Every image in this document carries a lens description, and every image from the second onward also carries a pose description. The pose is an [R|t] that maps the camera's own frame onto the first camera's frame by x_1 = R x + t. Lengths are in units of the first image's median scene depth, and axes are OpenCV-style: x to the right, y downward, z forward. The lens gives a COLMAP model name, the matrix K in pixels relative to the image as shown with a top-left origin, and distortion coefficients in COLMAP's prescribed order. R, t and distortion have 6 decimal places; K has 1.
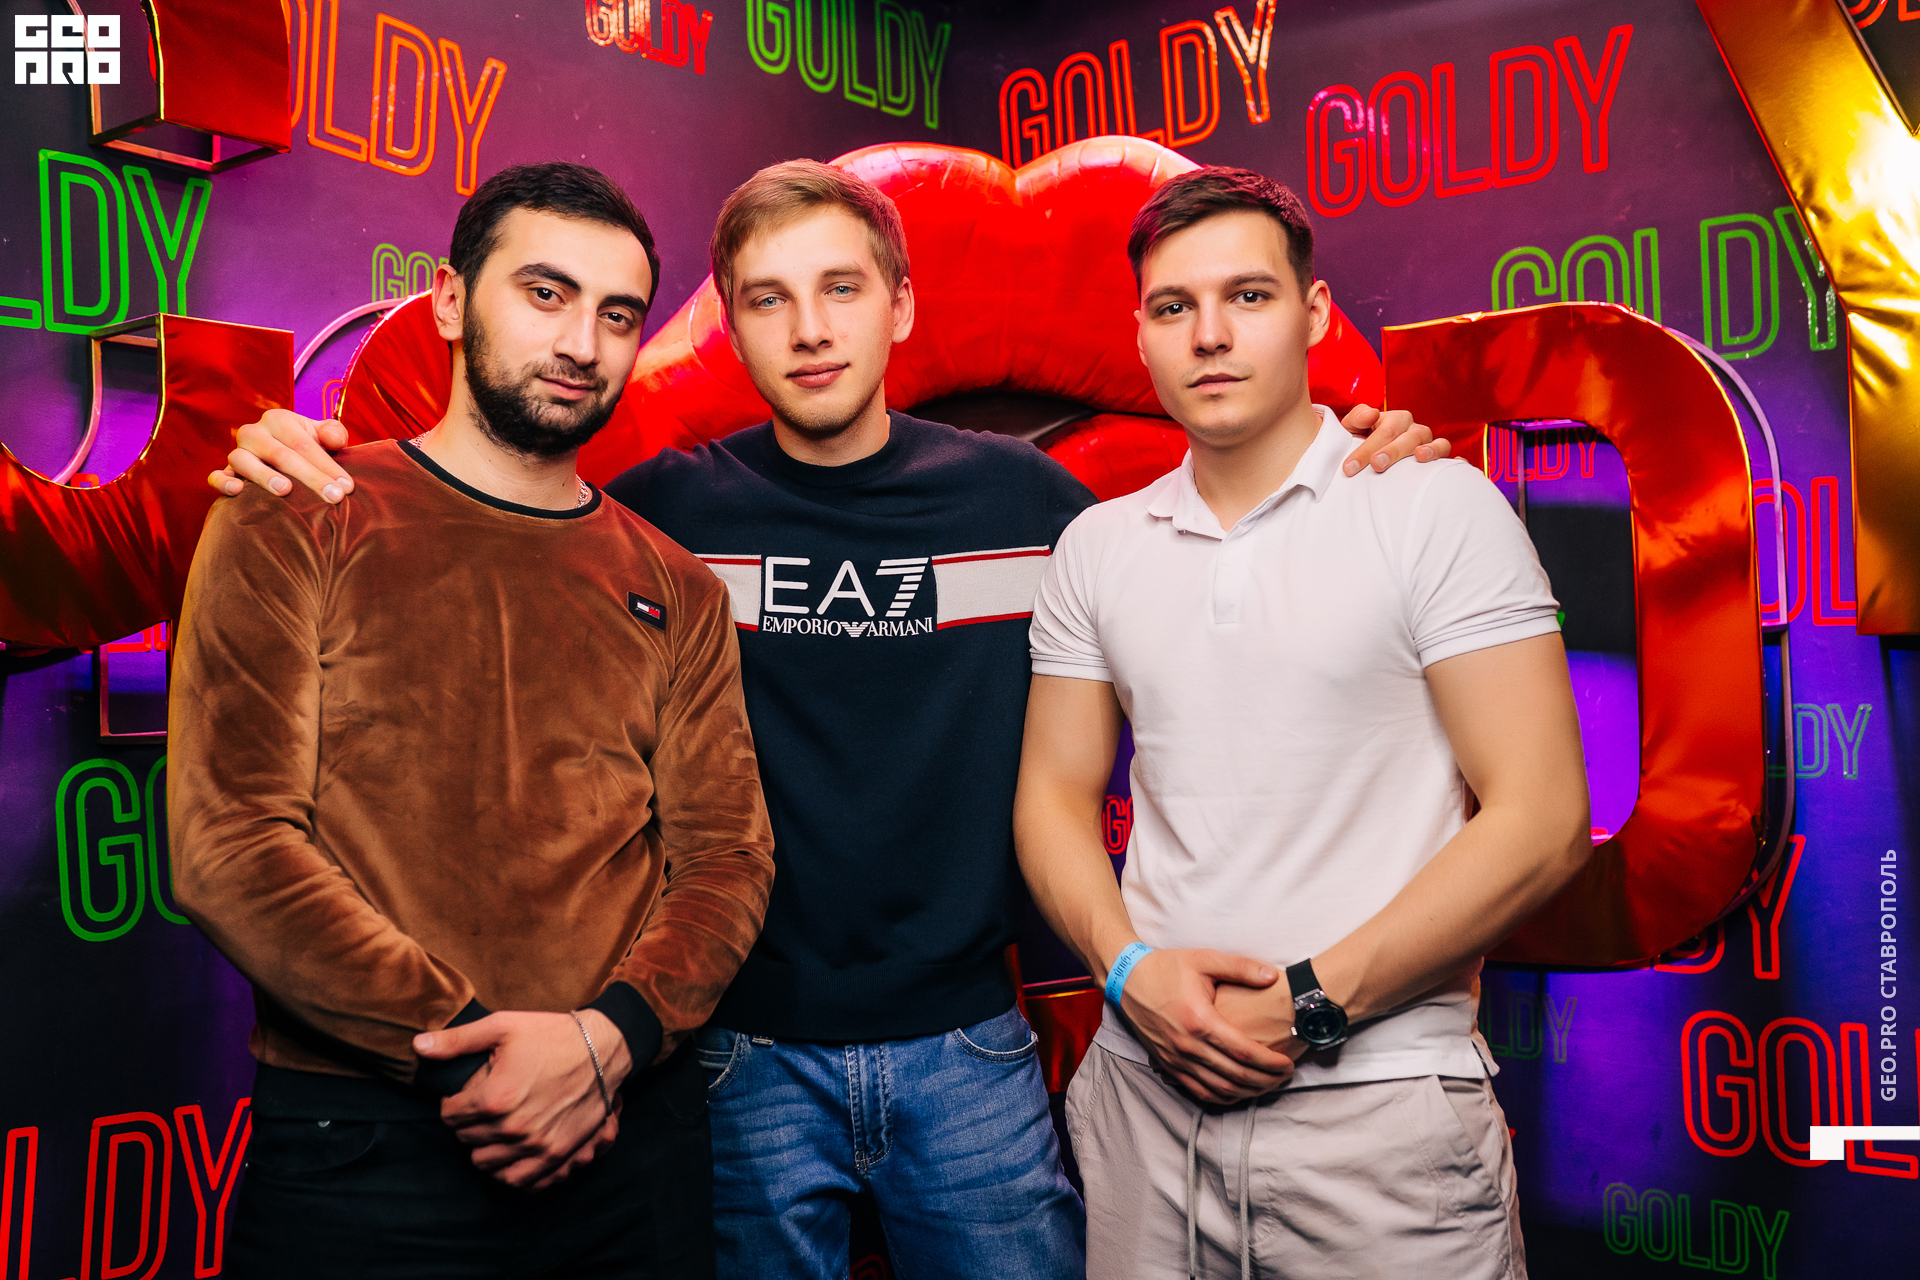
lens RADIAL K [[1884.9, 0, 970.2], [0, 1884.9, 630.6], [0, 0, 1]] dist [0.011869, 0.000000]
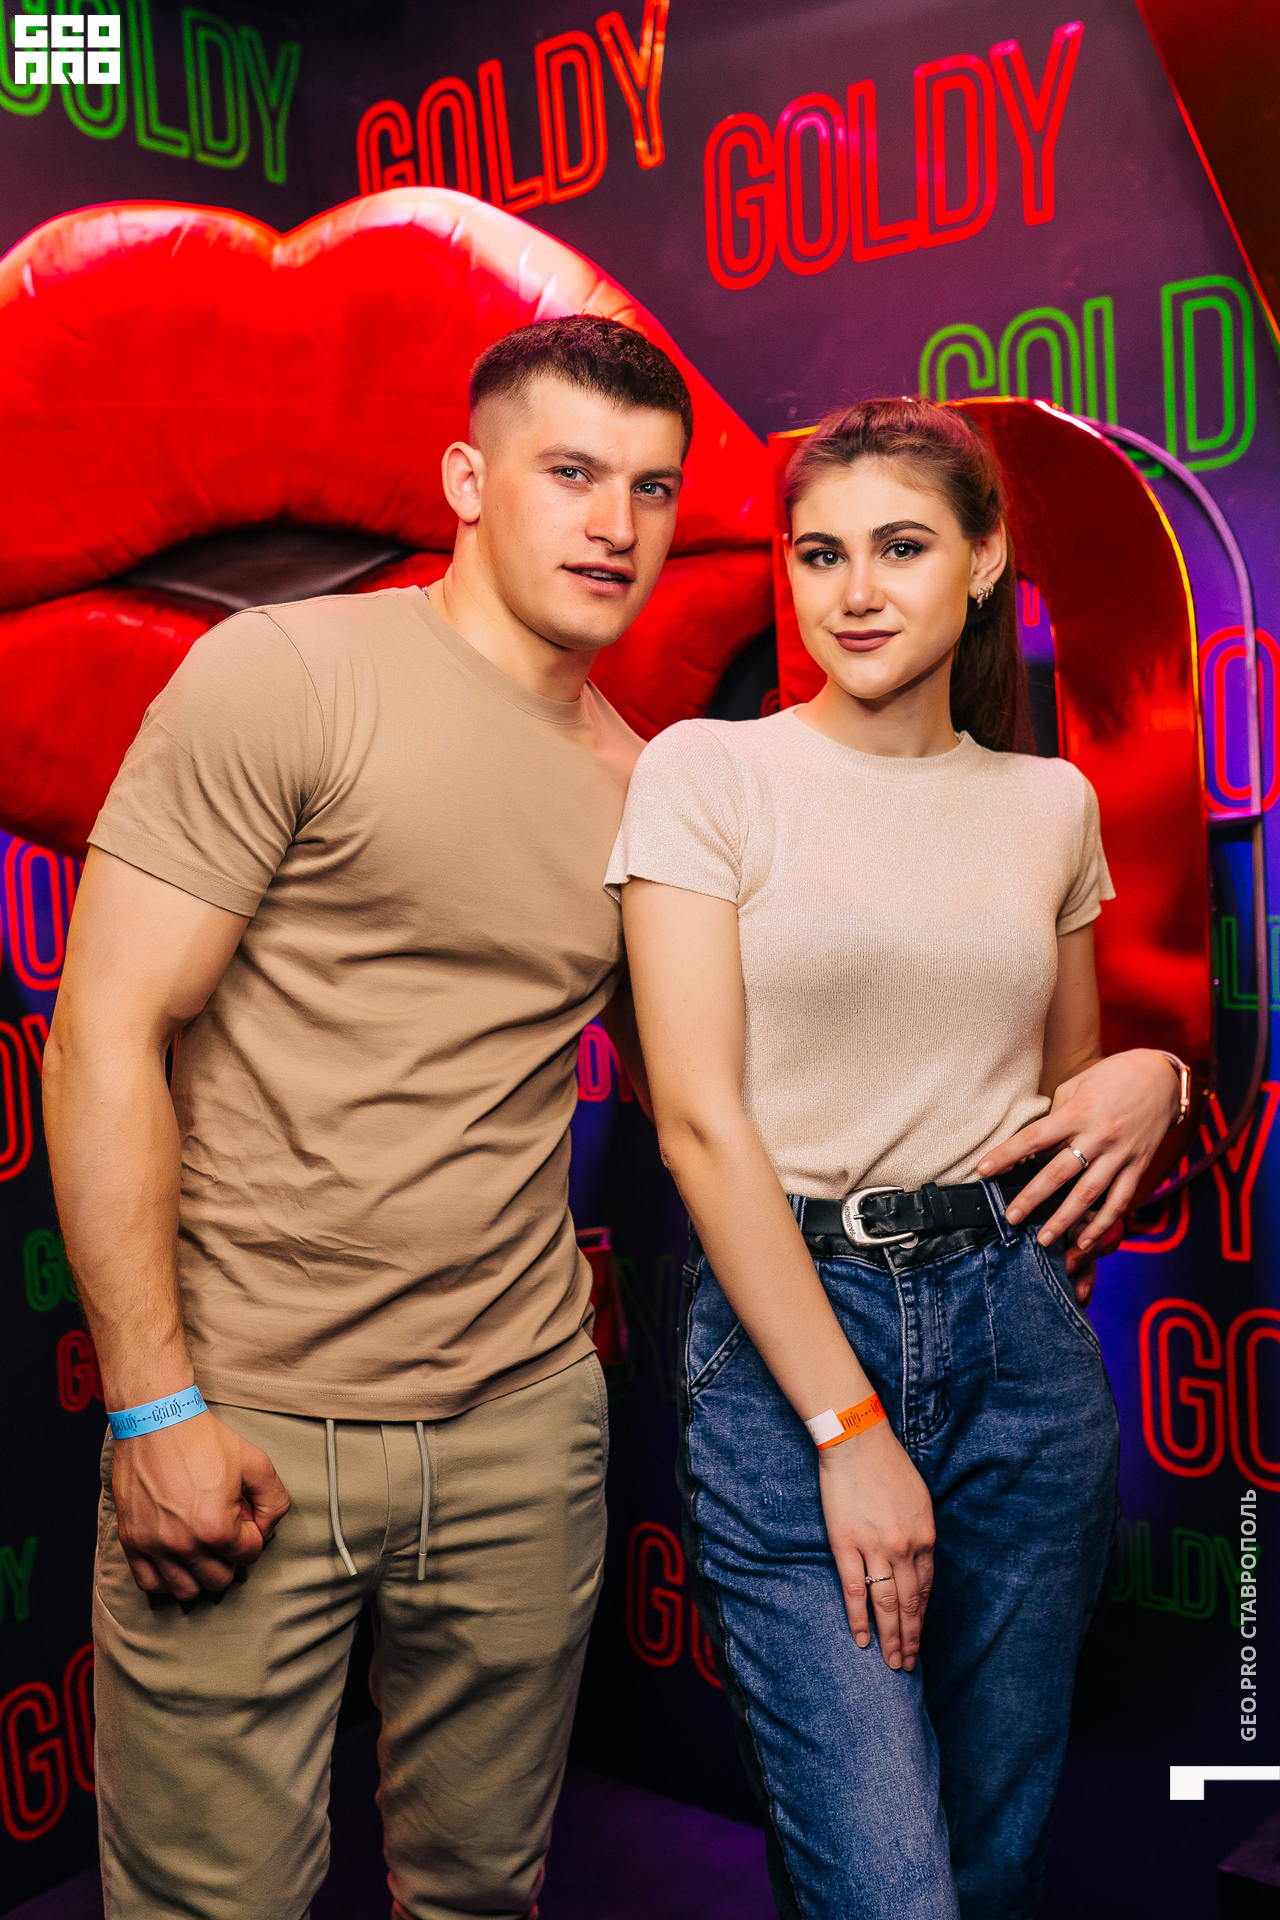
lens RADIAL K [[2120.9, 0, 679.5], [0, 2120.9, 936.9], [0, 0, 1]] dist [0.019124, 0.000000]
pose [[0.999640, -0.014388, -0.022653, 0.201678], [0.016232, 0.996380, 0.083452, -0.028507], [0.021371, -0.083790, 0.996254, 0.111913]]
